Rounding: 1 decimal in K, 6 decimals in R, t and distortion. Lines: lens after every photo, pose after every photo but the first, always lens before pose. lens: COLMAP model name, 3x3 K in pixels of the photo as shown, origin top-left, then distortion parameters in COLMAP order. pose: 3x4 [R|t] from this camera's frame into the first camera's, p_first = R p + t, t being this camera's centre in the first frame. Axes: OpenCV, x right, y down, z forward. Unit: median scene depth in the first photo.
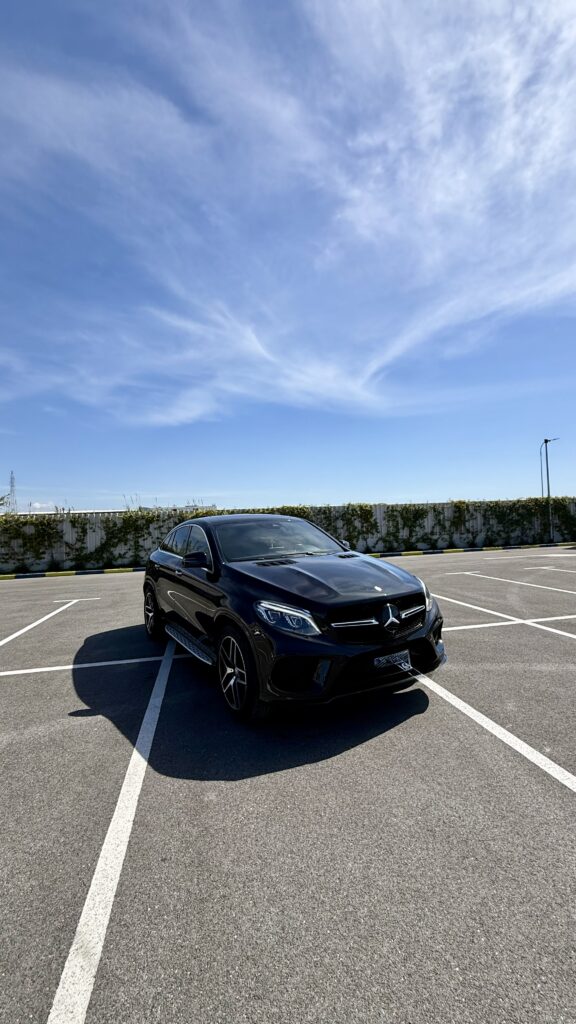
lens RADIAL K [[411.1, 0, 279.7], [0, 411.1, 523.2], [0, 0, 1]] dist [-0.000908, 0.000052]
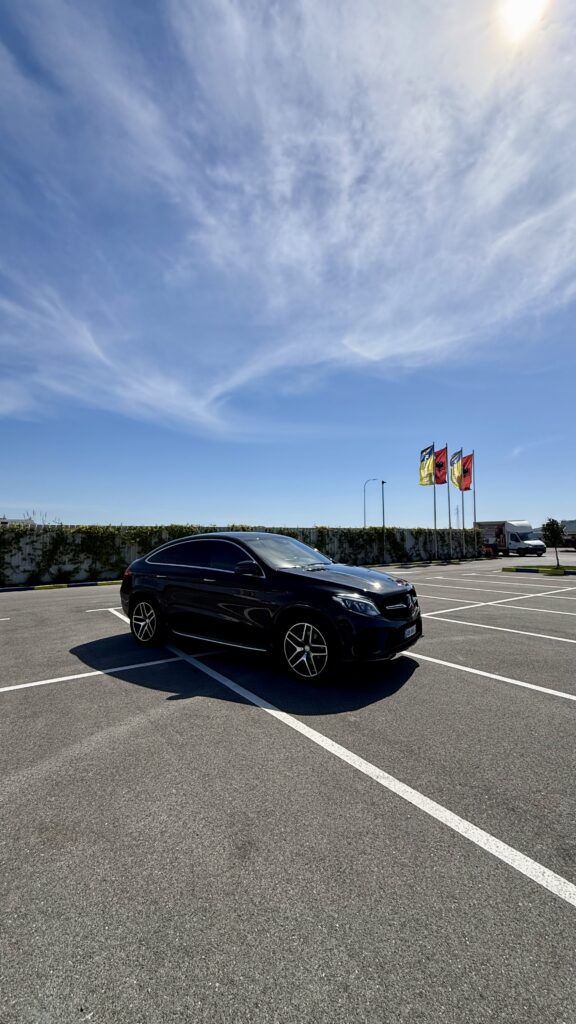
lens RADIAL K [[416.5, 0, 283.6], [0, 416.5, 536.3], [0, 0, 1]] dist [0.001139, -0.000179]
pose [[0.916800, 0.033507, 0.397939, -0.053093], [-0.025469, 0.999351, -0.025470, 0.002167], [-0.398535, 0.013216, 0.917058, -0.015972]]
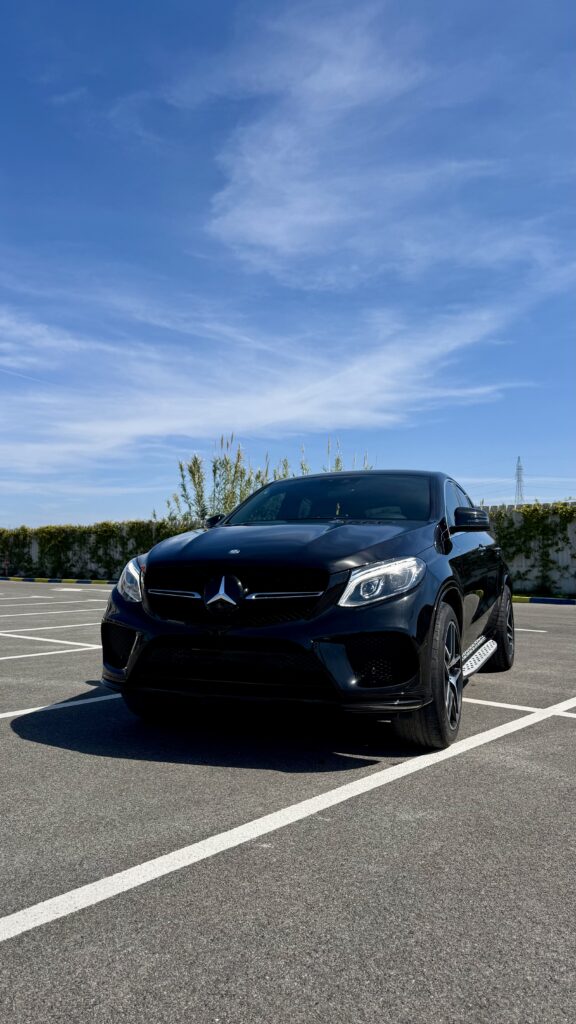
lens RADIAL K [[723.2, 0, 284.2], [0, 723.2, 511.3], [0, 0, 1]] dist [0.047925, -0.000562]
pose [[0.614047, -0.005631, -0.789249, 0.082778], [-0.027828, 0.999198, -0.028780, 0.008689], [0.788779, 0.039636, 0.613398, 0.024940]]
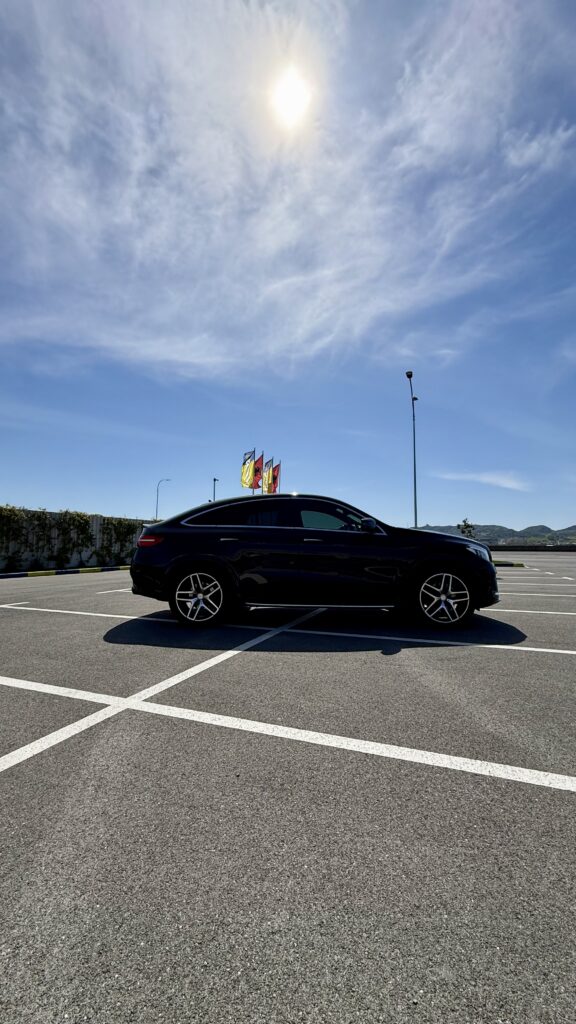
lens RADIAL K [[413.6, 0, 291.7], [0, 413.6, 536.8], [0, 0, 1]] dist [0.000760, -0.000190]
pose [[0.538237, 0.060201, 0.840641, -0.116789], [-0.023839, 0.998134, -0.056216, 0.017237], [-0.842456, 0.010217, 0.538668, 0.049414]]
